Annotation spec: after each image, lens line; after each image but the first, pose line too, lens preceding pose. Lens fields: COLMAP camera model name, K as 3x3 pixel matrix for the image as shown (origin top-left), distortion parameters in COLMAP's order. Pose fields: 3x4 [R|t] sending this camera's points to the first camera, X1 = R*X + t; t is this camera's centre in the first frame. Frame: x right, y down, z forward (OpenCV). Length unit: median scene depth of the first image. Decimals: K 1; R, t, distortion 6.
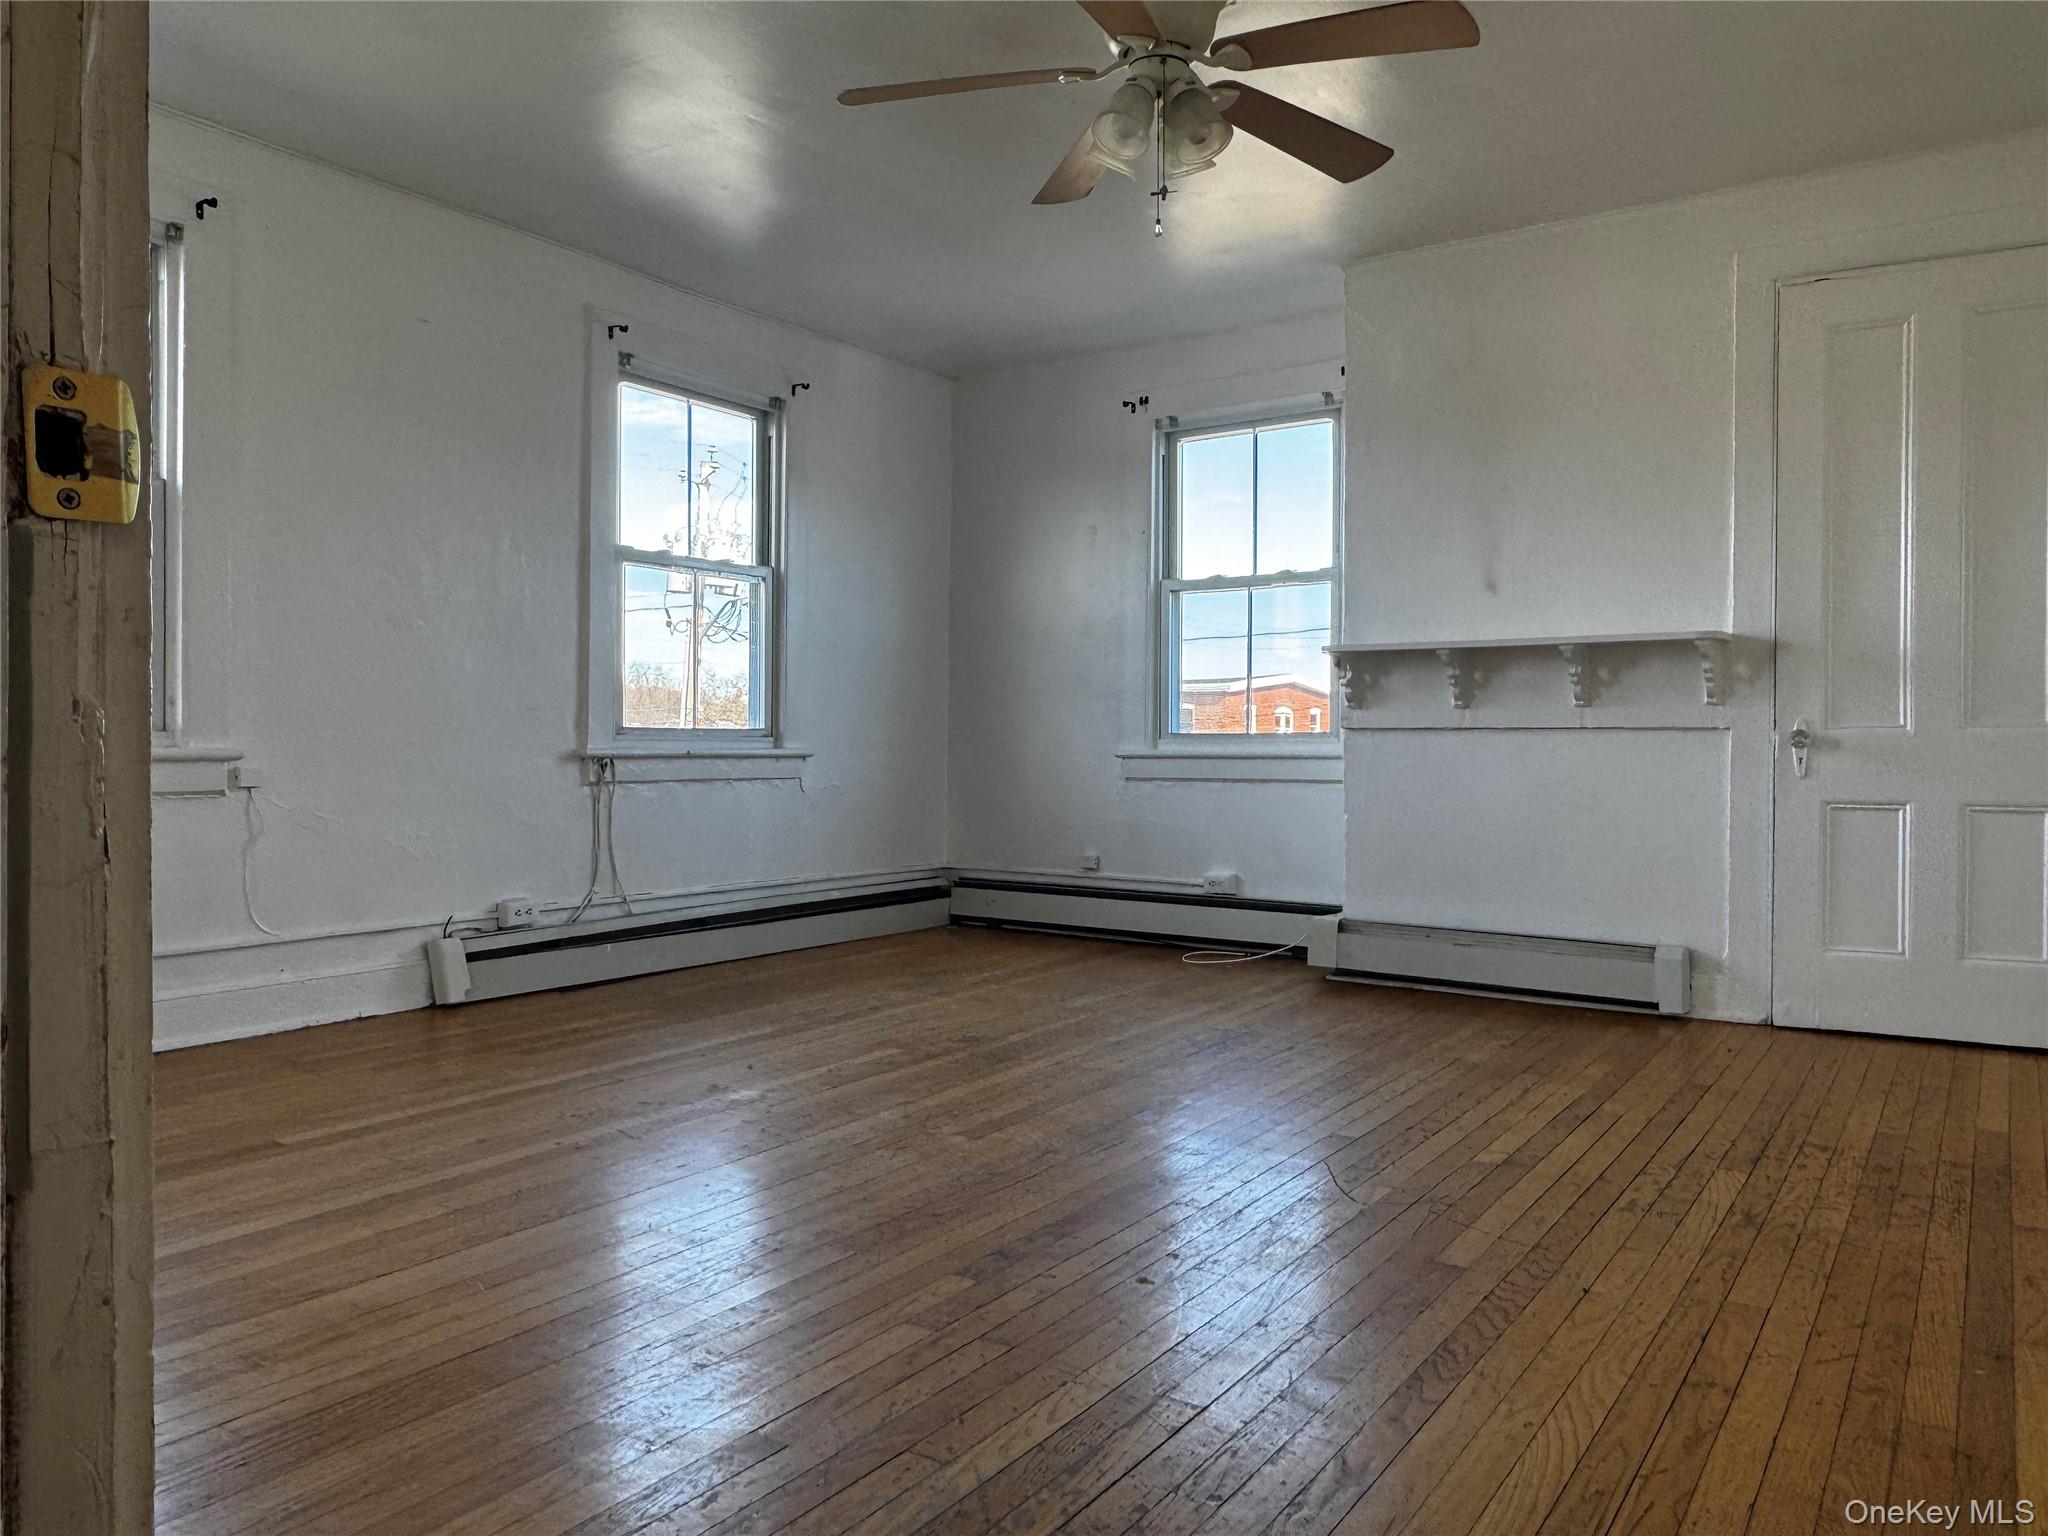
lens RADIAL K [[1442.6, 0, 1025.0], [0, 1442.6, 769.3], [0, 0, 1]] dist [-0.024602, -0.002941]
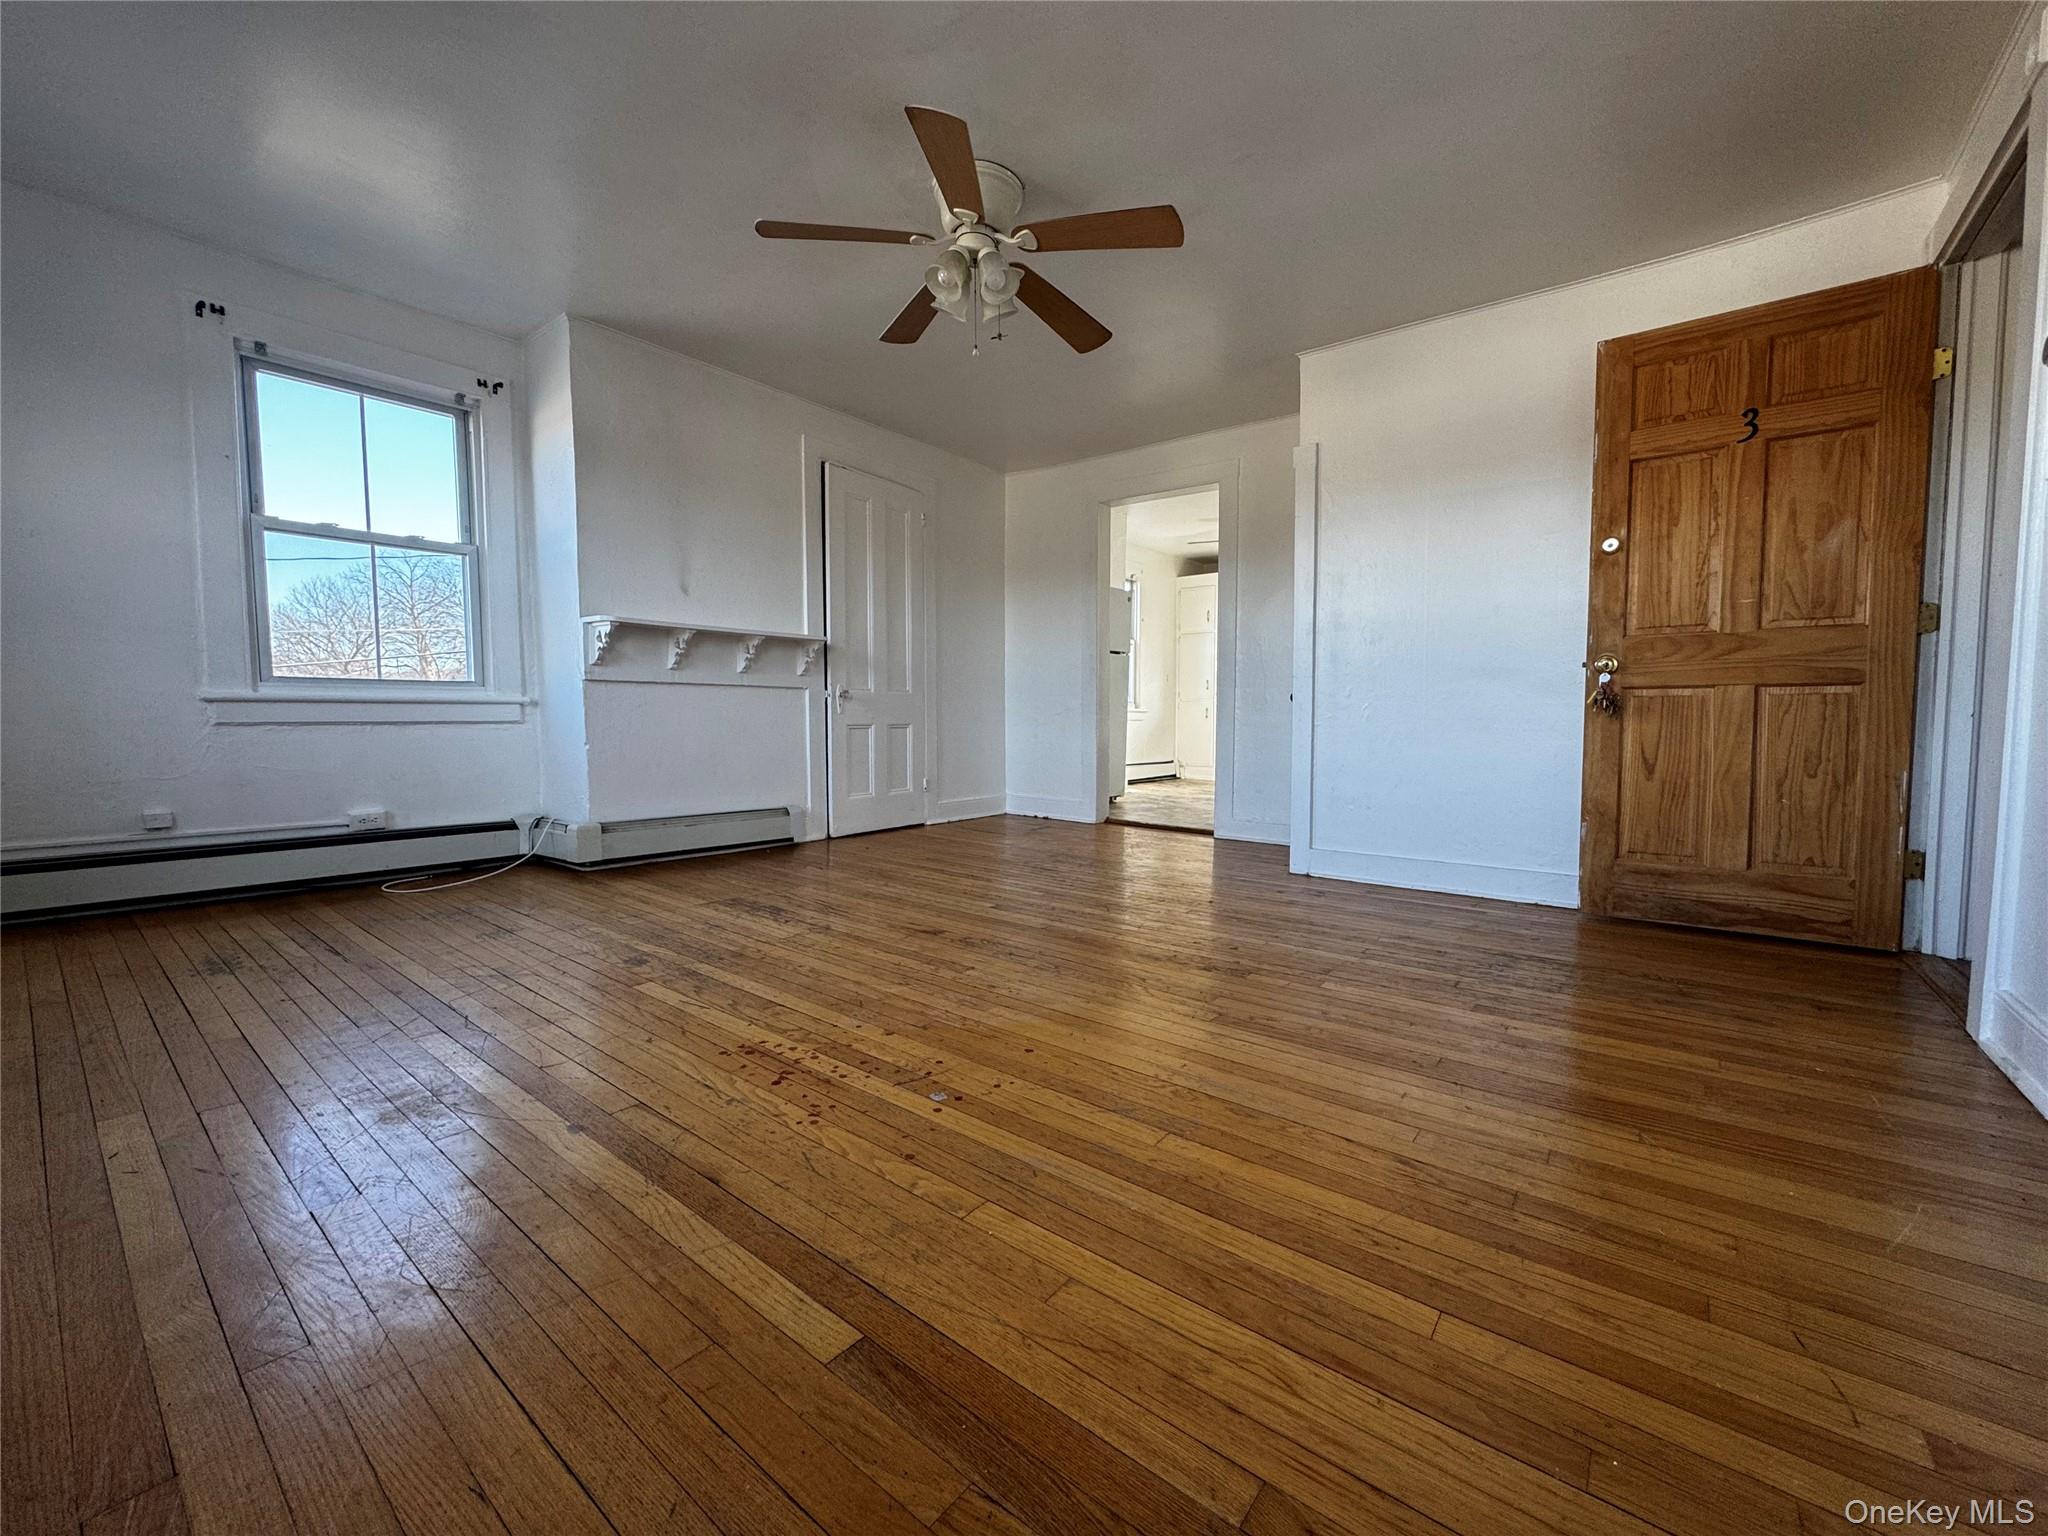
lens RADIAL K [[823.1, 0, 1022.7], [0, 823.1, 762.0], [0, 0, 1]] dist [-0.001172, -0.000241]
pose [[0.078374, -0.063313, 0.994911, -0.493284], [0.009059, 0.997985, 0.062795, 0.002956], [-0.996883, 0.004092, 0.078790, 0.536563]]
